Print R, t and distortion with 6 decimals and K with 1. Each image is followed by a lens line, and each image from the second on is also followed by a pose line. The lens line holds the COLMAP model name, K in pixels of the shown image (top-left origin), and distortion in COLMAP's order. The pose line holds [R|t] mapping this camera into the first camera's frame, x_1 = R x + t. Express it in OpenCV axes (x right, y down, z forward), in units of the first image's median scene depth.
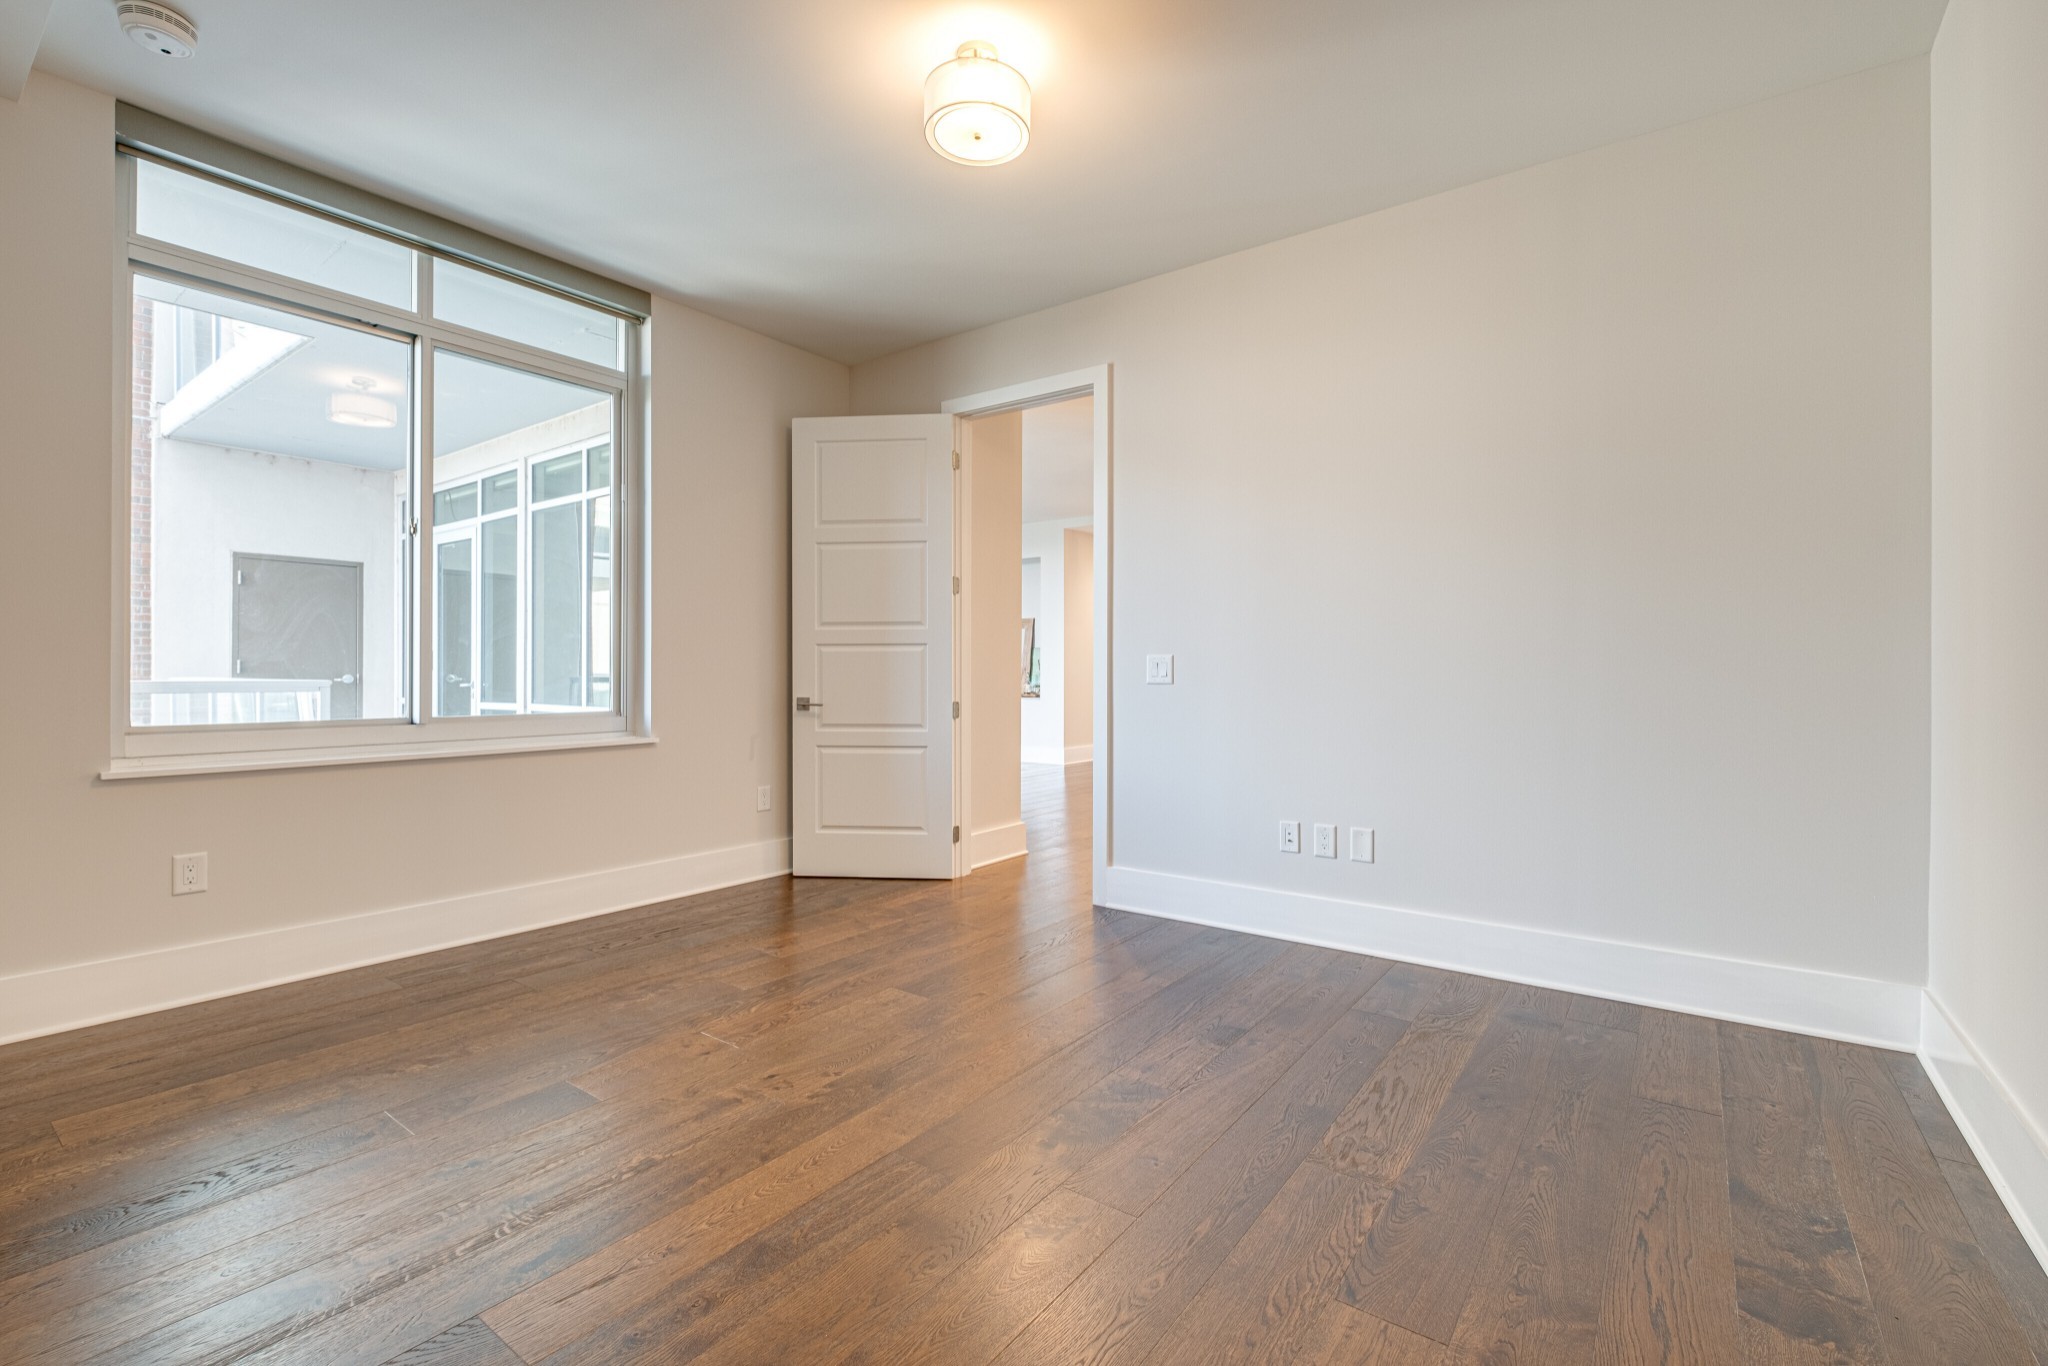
lens RADIAL K [[881.5, 0, 1031.1], [0, 881.5, 672.2], [0, 0, 1]] dist [0.005174, 0.000038]
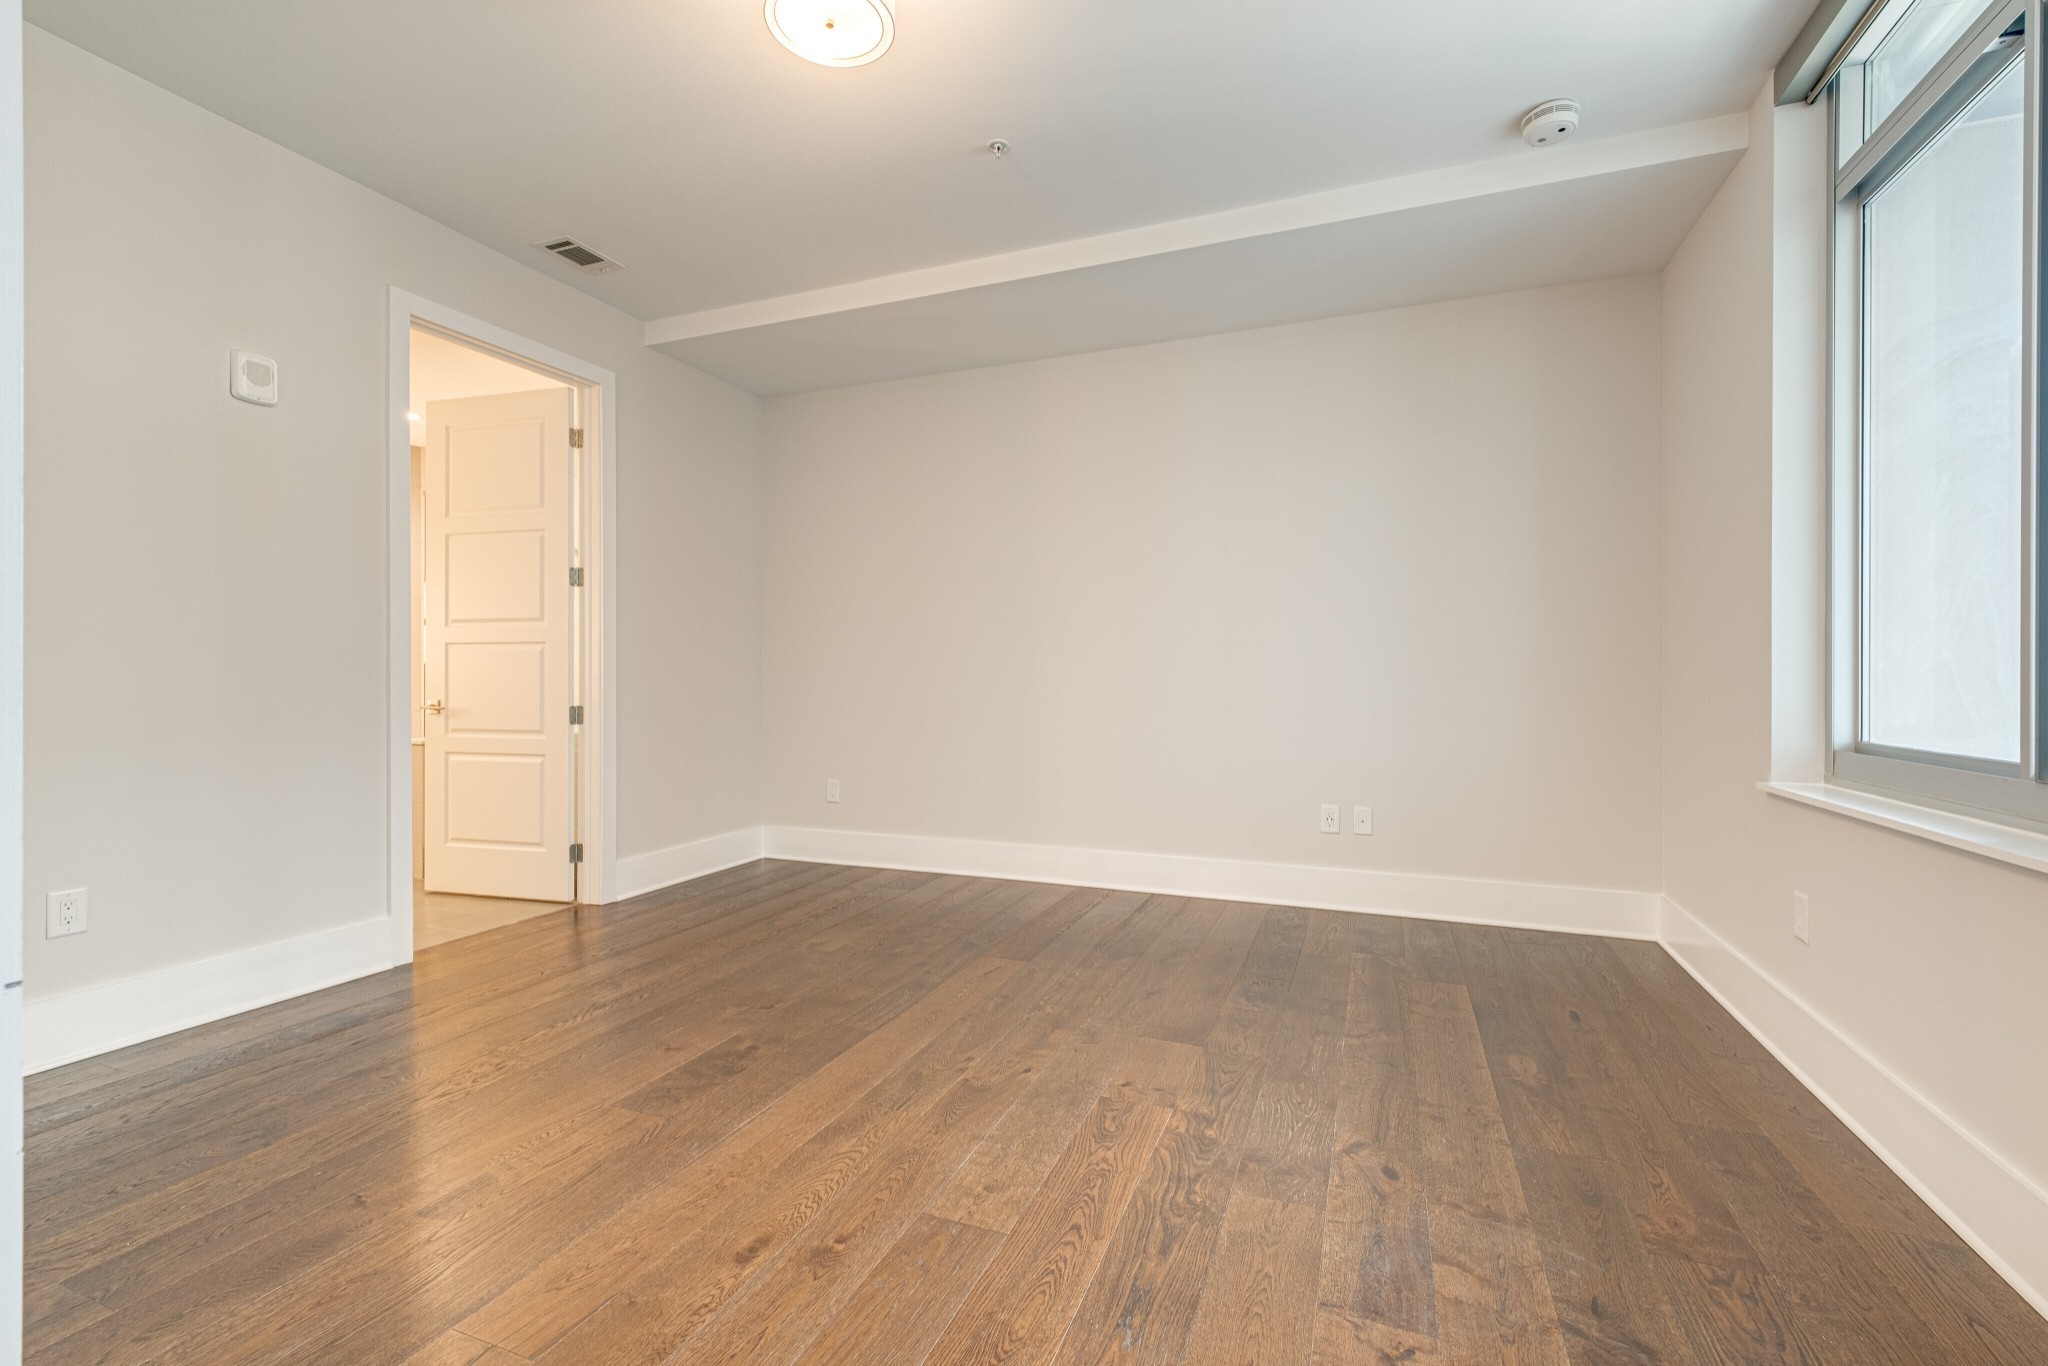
lens RADIAL K [[881.5, 0, 1031.1], [0, 881.5, 672.2], [0, 0, 1]] dist [0.005174, 0.000038]
pose [[-0.966000, -0.003300, -0.258521, -0.034182], [-0.001398, 0.999971, -0.007539, 0.003751], [0.258538, -0.006921, -0.965976, 2.098432]]
